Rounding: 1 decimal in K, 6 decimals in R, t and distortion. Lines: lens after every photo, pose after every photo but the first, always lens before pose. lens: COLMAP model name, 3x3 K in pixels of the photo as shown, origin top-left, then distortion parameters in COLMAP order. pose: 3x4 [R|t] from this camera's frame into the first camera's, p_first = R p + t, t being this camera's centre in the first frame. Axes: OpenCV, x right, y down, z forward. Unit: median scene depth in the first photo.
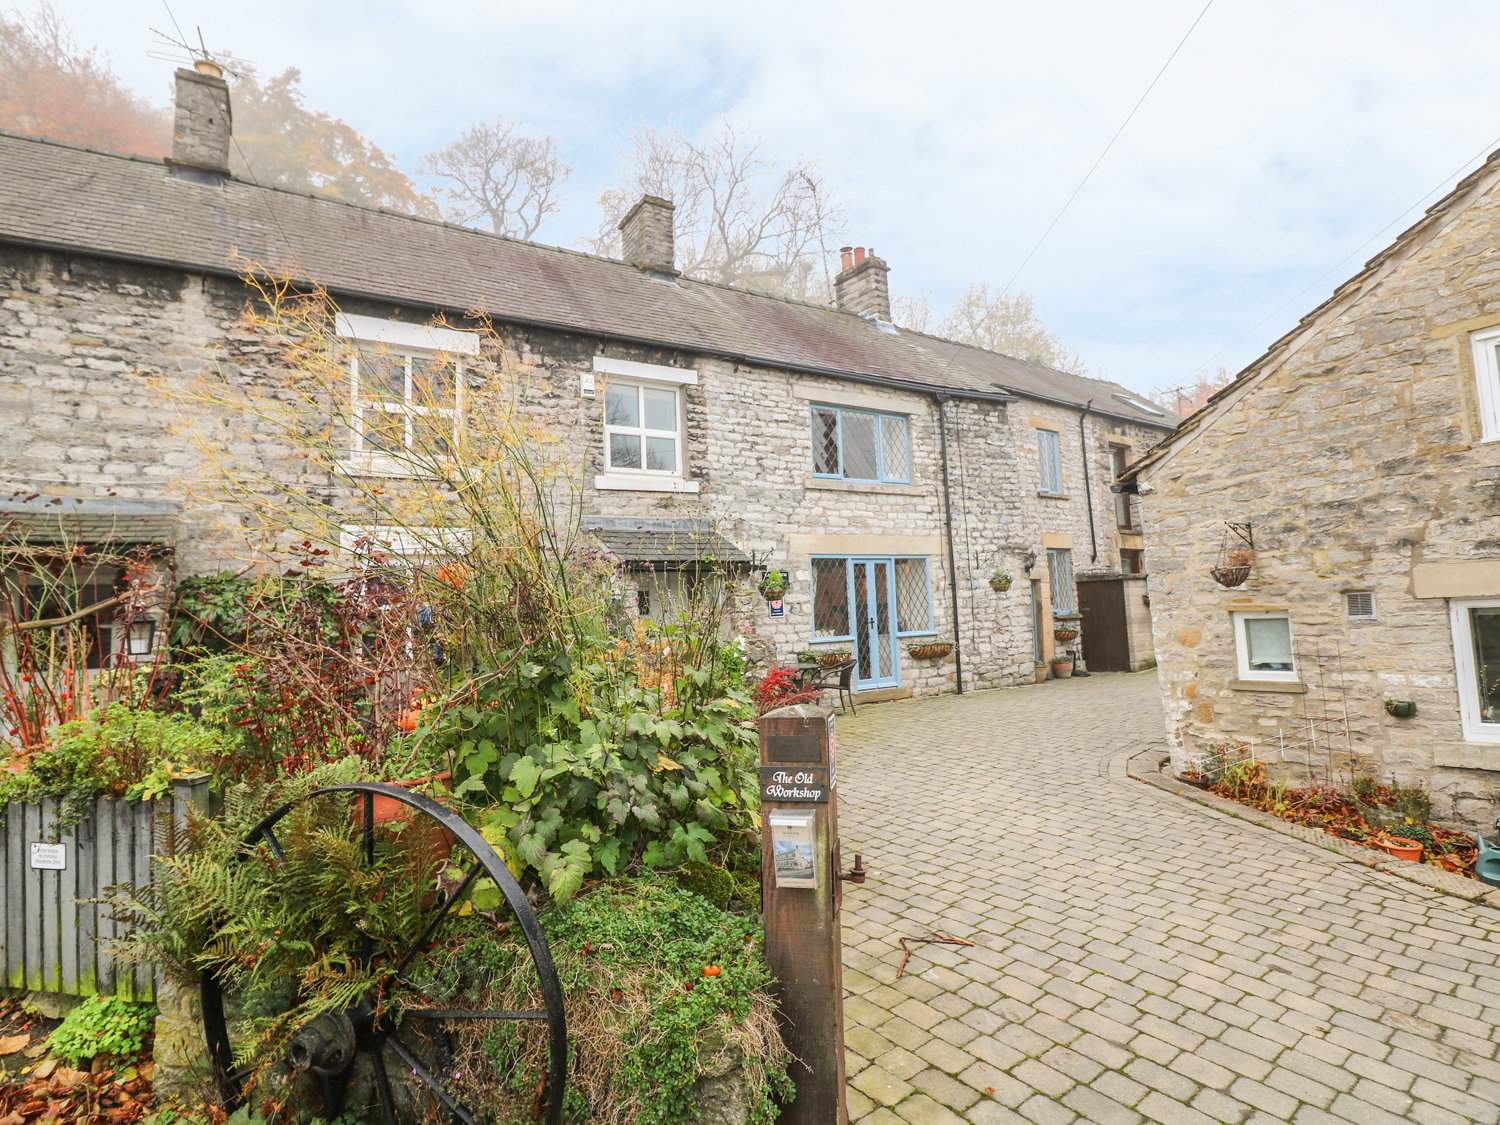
lens RADIAL K [[768.2, 0, 749.9], [0, 768.2, 554.6], [0, 0, 1]] dist [0.003744, -0.015556]
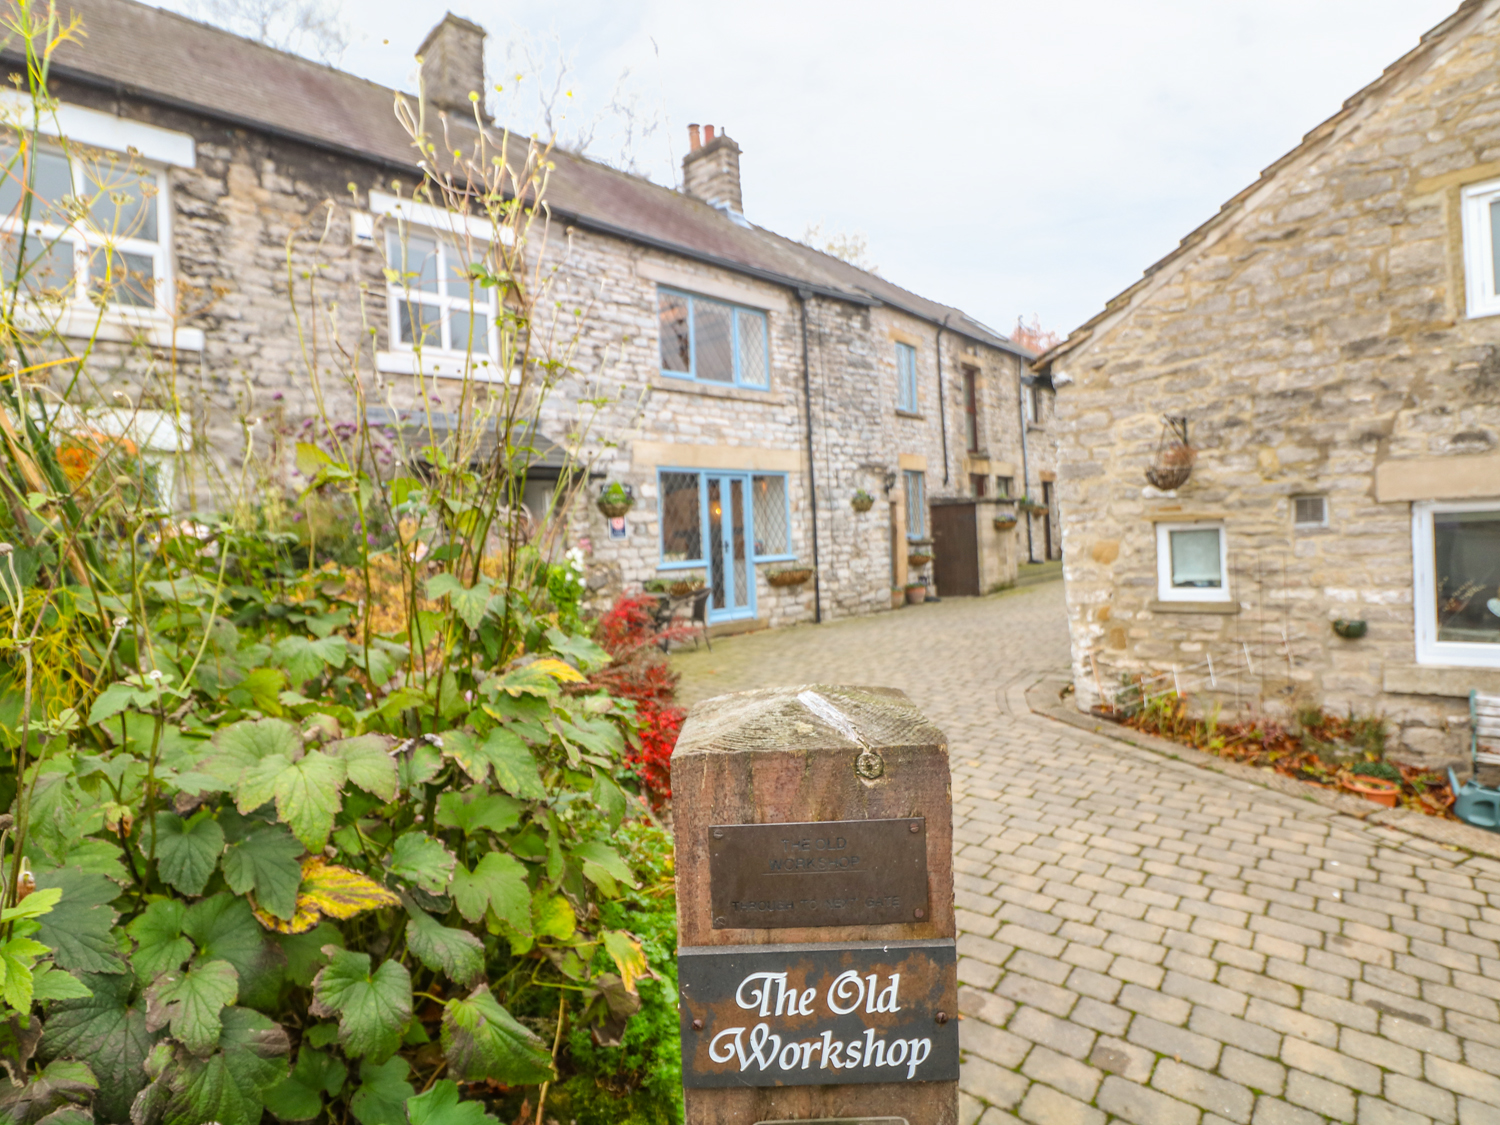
lens RADIAL K [[768.2, 0, 749.9], [0, 768.2, 554.6], [0, 0, 1]] dist [0.003744, -0.015556]
pose [[0.977192, -0.007312, 0.212230, -0.004984], [-0.011167, 0.996255, 0.085742, 0.039724], [-0.212062, -0.086156, 0.973451, 0.237624]]
